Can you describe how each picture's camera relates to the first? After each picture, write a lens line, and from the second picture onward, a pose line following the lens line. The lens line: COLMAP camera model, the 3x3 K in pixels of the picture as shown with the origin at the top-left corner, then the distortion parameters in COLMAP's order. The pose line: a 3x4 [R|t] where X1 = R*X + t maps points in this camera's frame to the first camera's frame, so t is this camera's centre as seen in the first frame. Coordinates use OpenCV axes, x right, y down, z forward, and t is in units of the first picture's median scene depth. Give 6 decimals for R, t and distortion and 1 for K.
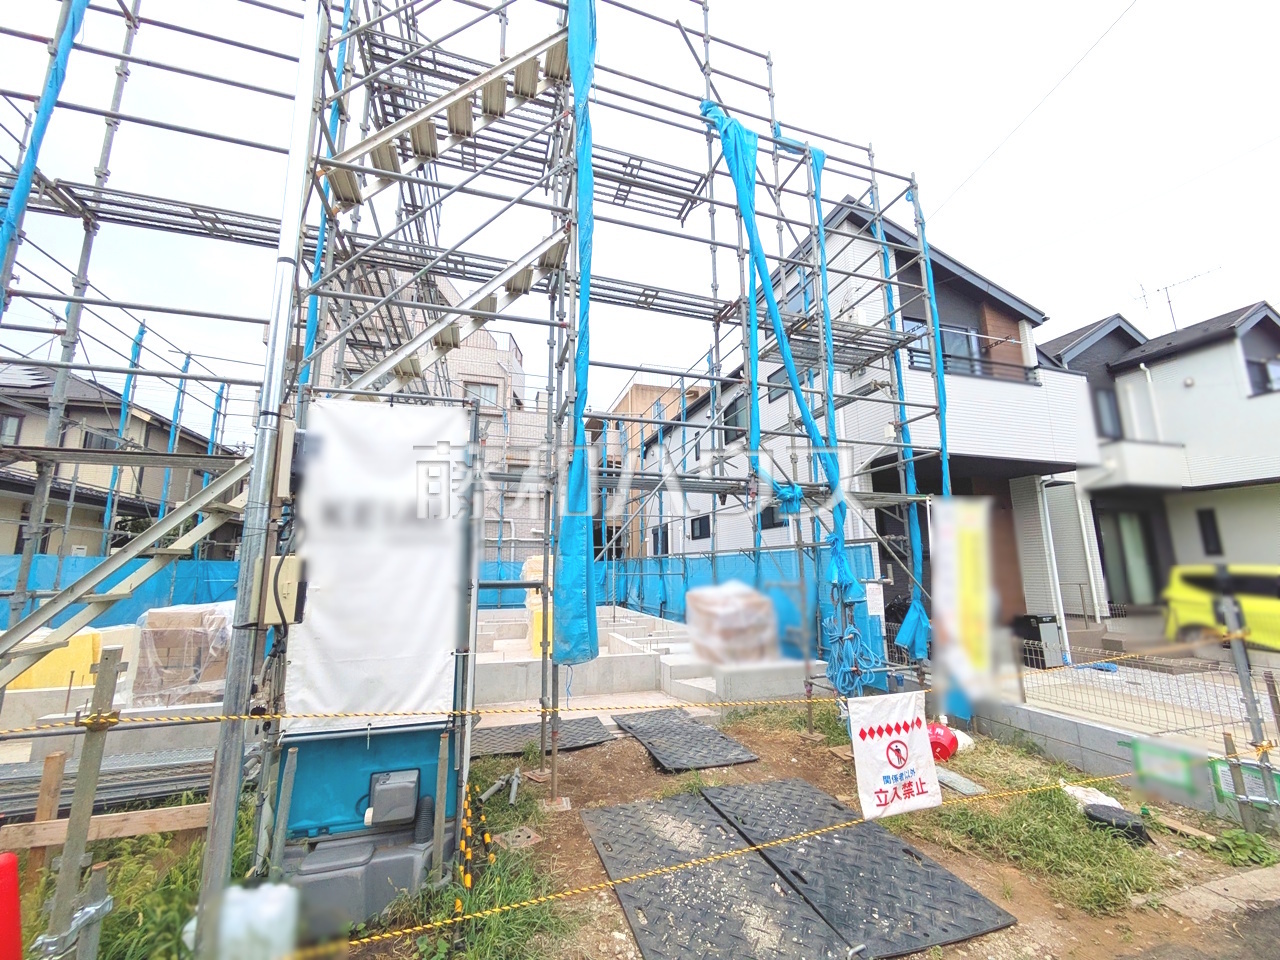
lens RADIAL K [[509.4, 0, 640.4], [0, 509.4, 482.8], [0, 0, 1]] dist [0.000805, 0.000750]
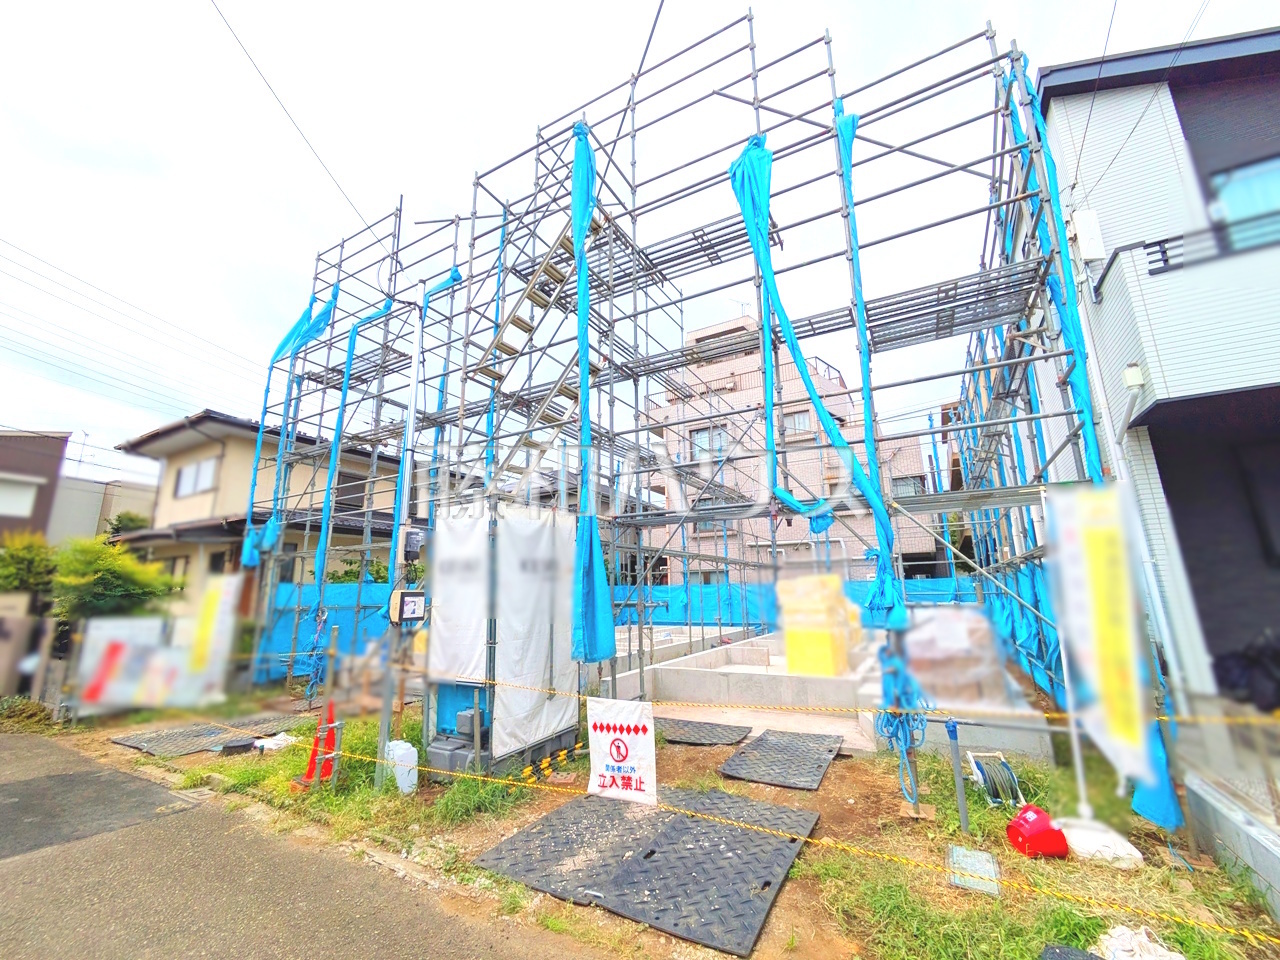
lens RADIAL K [[509.4, 0, 640.4], [0, 509.4, 482.8], [0, 0, 1]] dist [0.000805, 0.000750]
pose [[0.684412, -0.159319, -0.711475, 0.666594], [0.136292, 0.986589, -0.089816, 0.009737], [0.716243, -0.035497, 0.696947, 0.096128]]
